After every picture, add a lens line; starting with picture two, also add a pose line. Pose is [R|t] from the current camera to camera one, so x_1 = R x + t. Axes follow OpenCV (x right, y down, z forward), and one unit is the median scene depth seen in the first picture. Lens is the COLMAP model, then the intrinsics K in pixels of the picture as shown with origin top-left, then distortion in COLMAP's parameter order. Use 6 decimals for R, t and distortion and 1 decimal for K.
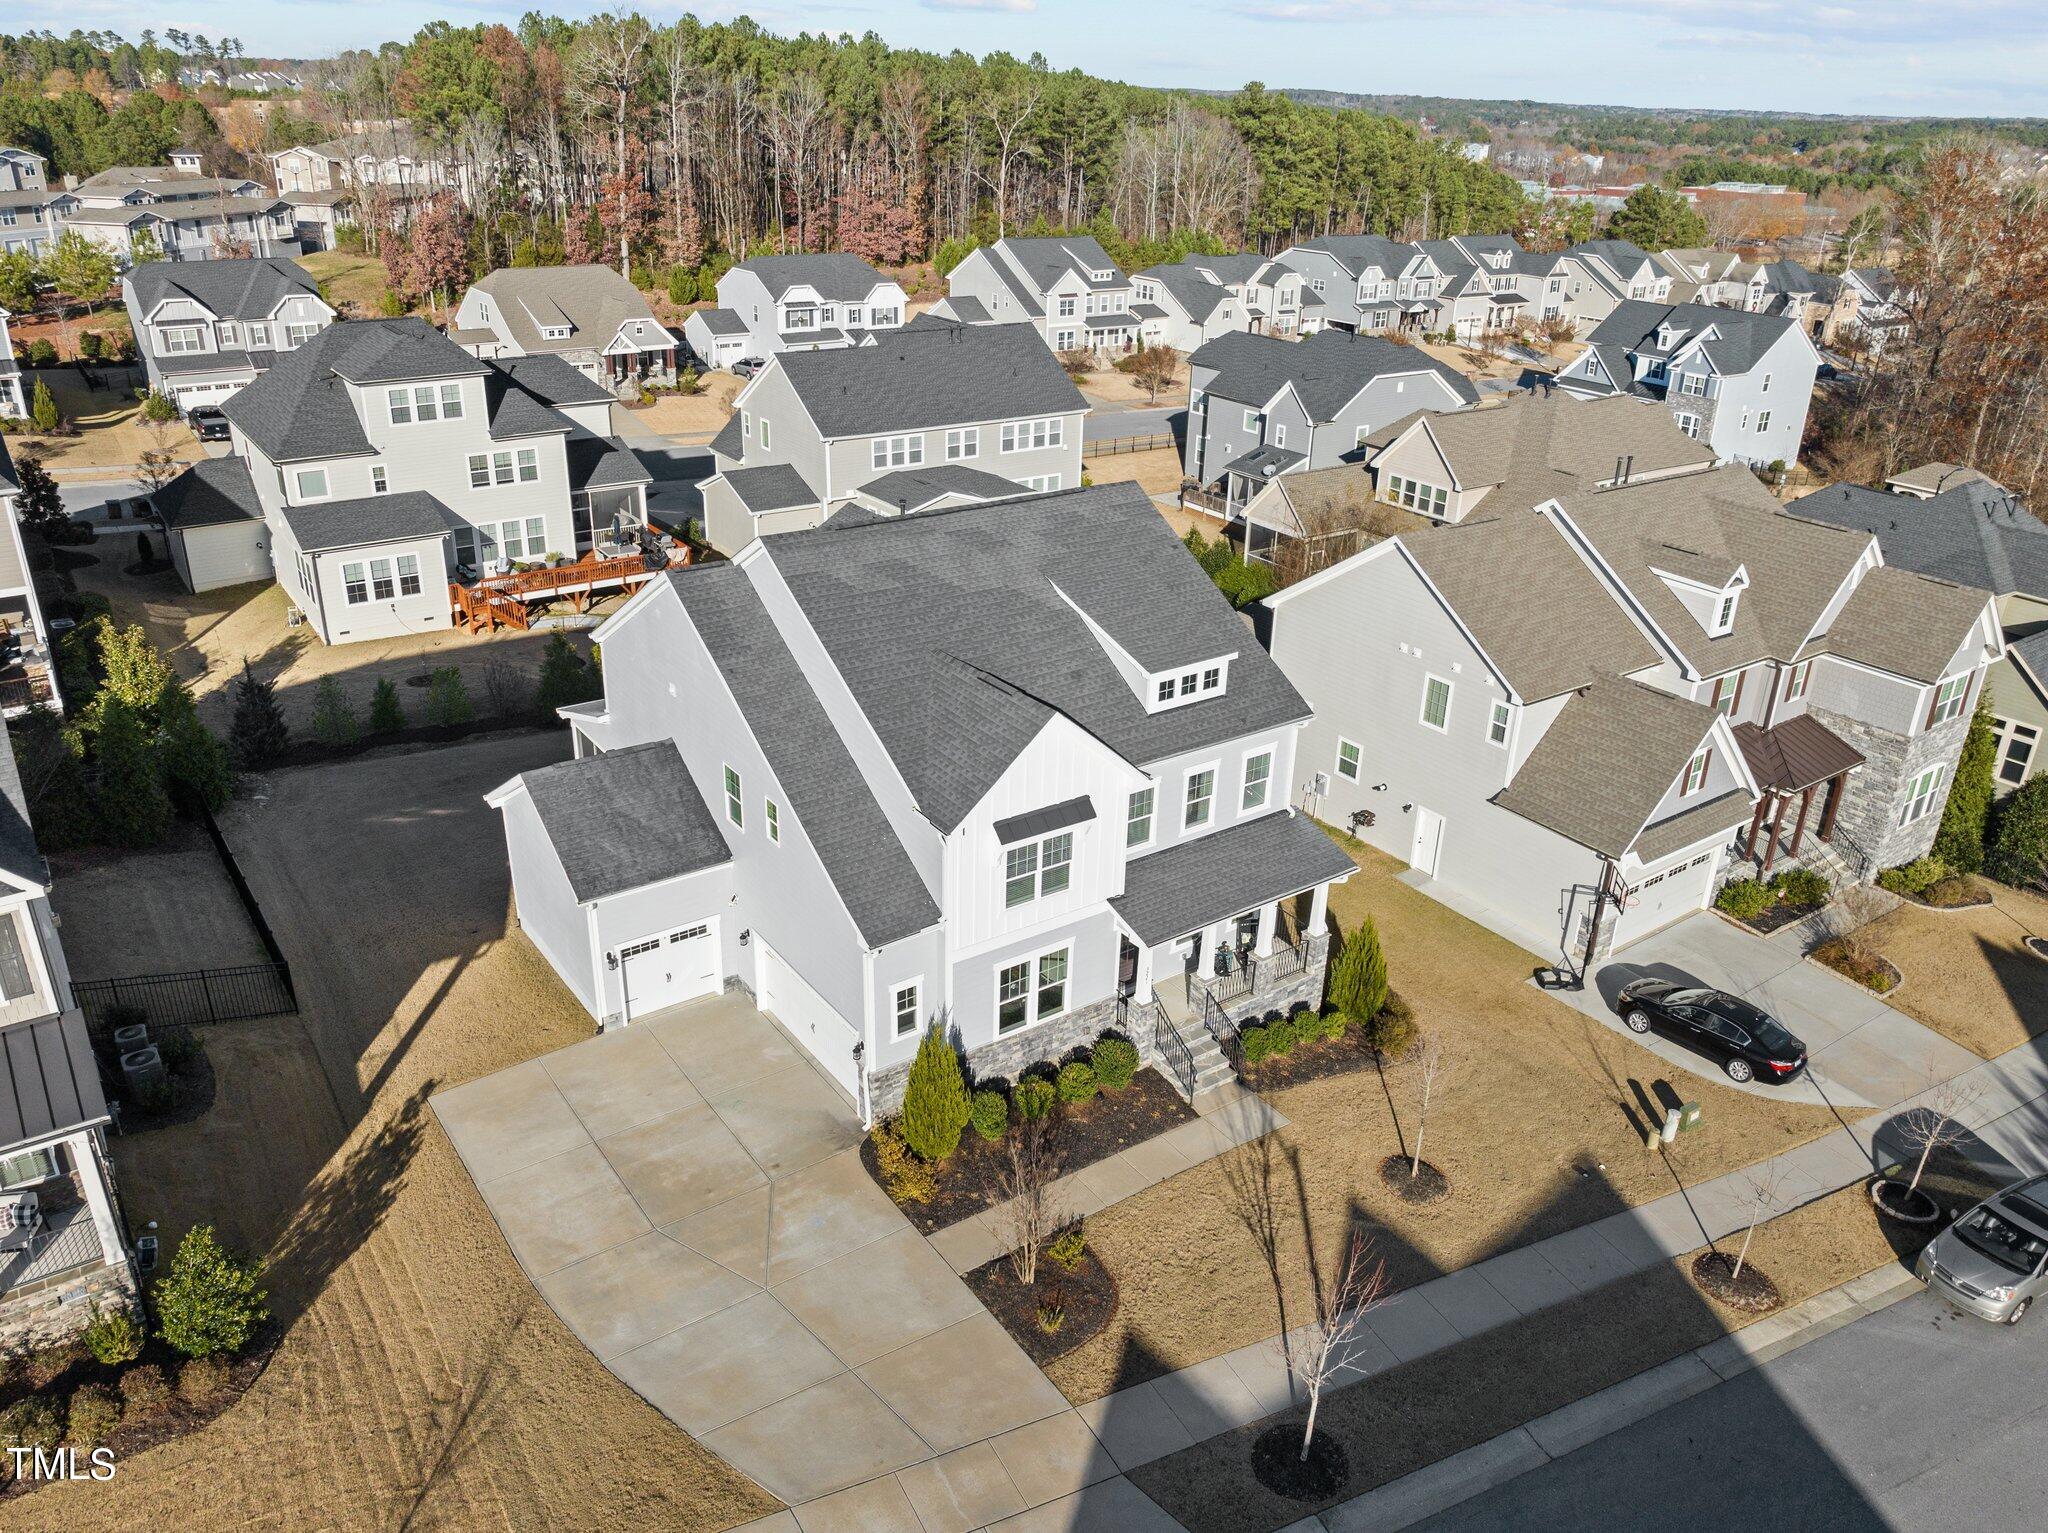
lens RADIAL K [[1500.2, 0, 1028.4], [0, 1500.2, 768.2], [0, 0, 1]] dist [-0.035875, -0.001150]
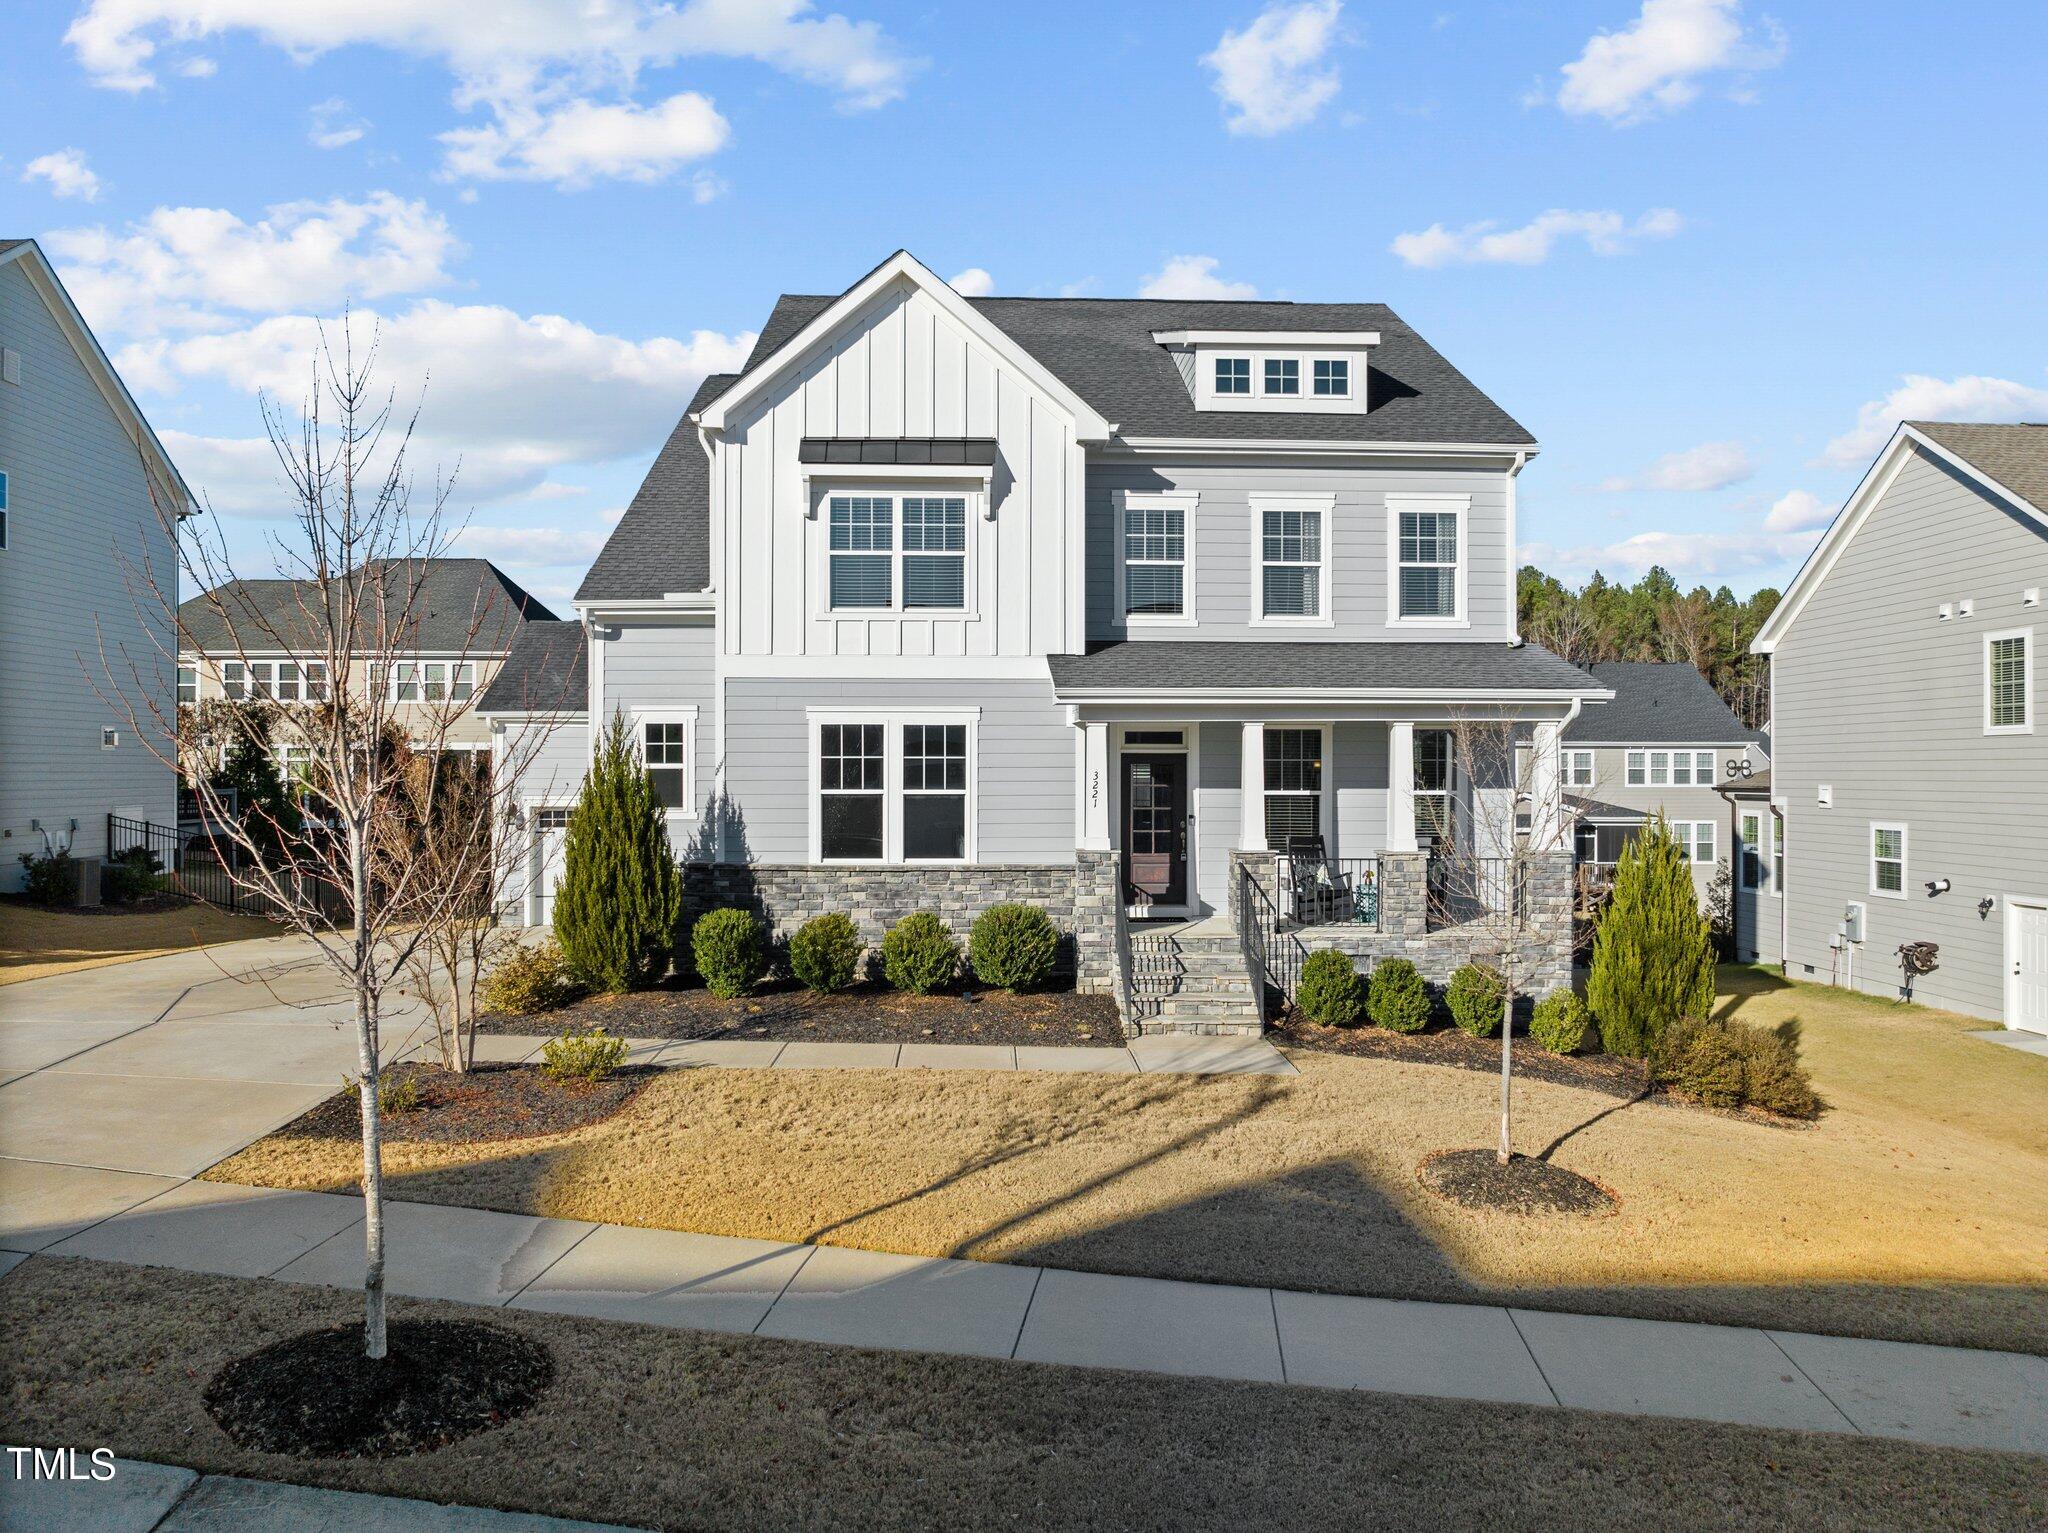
lens RADIAL K [[1441.9, 0, 1028.5], [0, 1441.9, 766.5], [0, 0, 1]] dist [-0.038311, -0.001208]
pose [[0.834689, -0.028020, -0.550008, 0.330665], [-0.208593, 0.908210, -0.362828, 0.311630], [0.509689, 0.417577, 0.752228, 0.575618]]
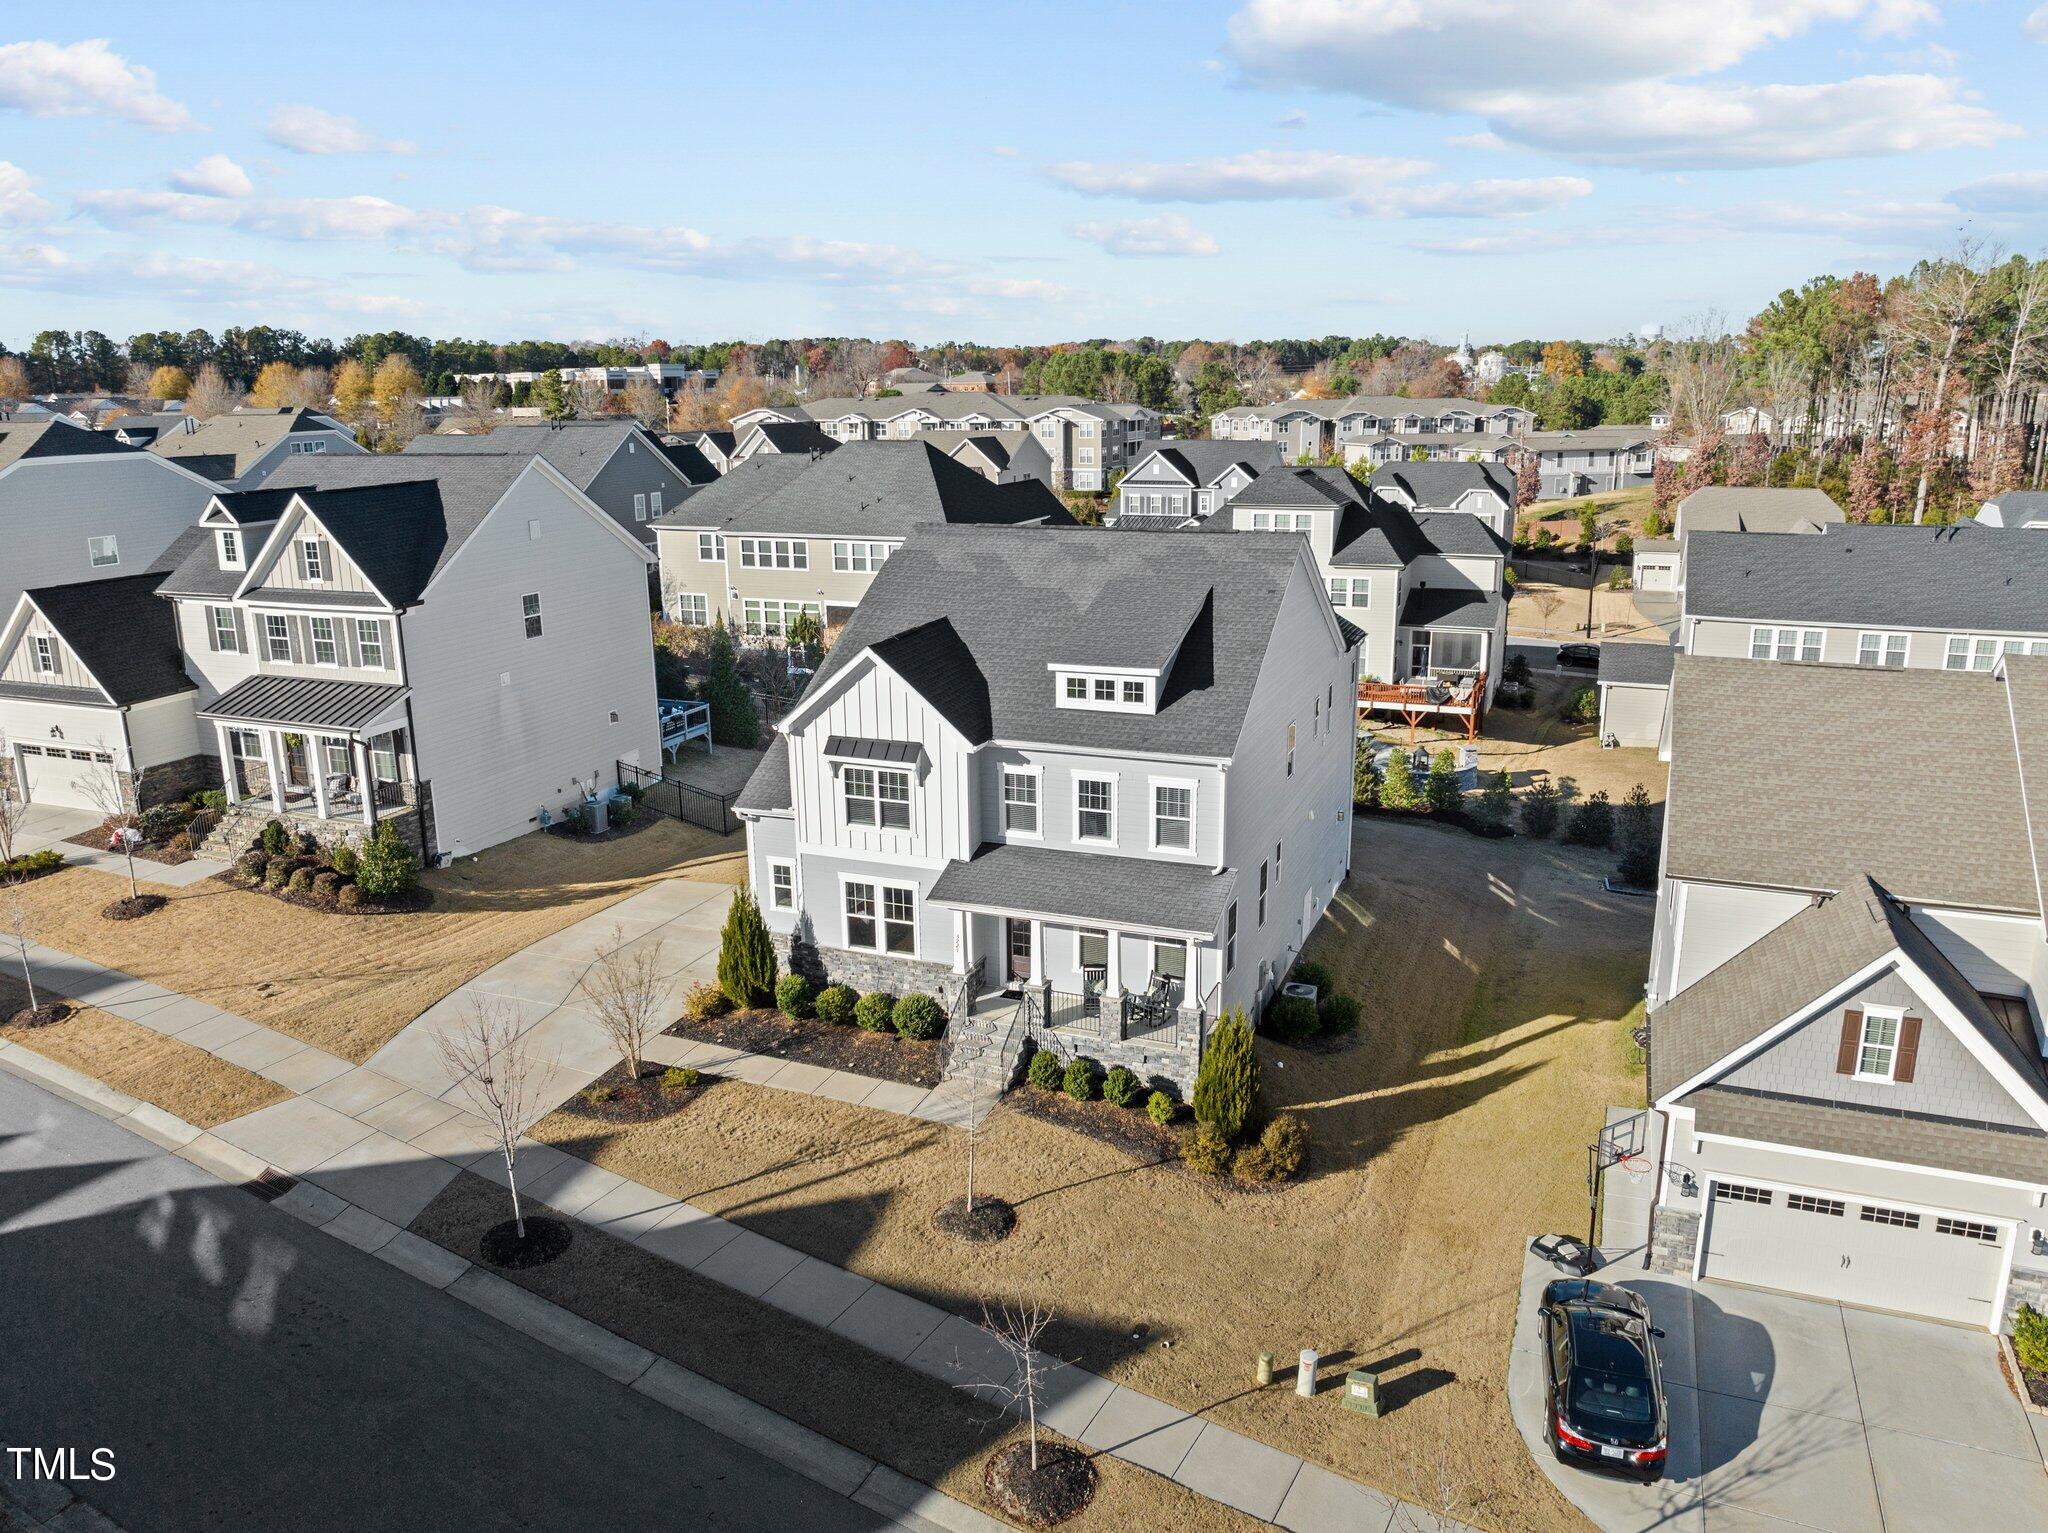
lens RADIAL K [[1463.3, 0, 1025.3], [0, 1463.3, 761.4], [0, 0, 1]] dist [-0.032297, -0.001974]
pose [[0.539301, 0.177552, -0.823183, 0.872835], [-0.324153, 0.945968, -0.008330, 0.013594], [0.777225, 0.271329, 0.567716, 0.419460]]
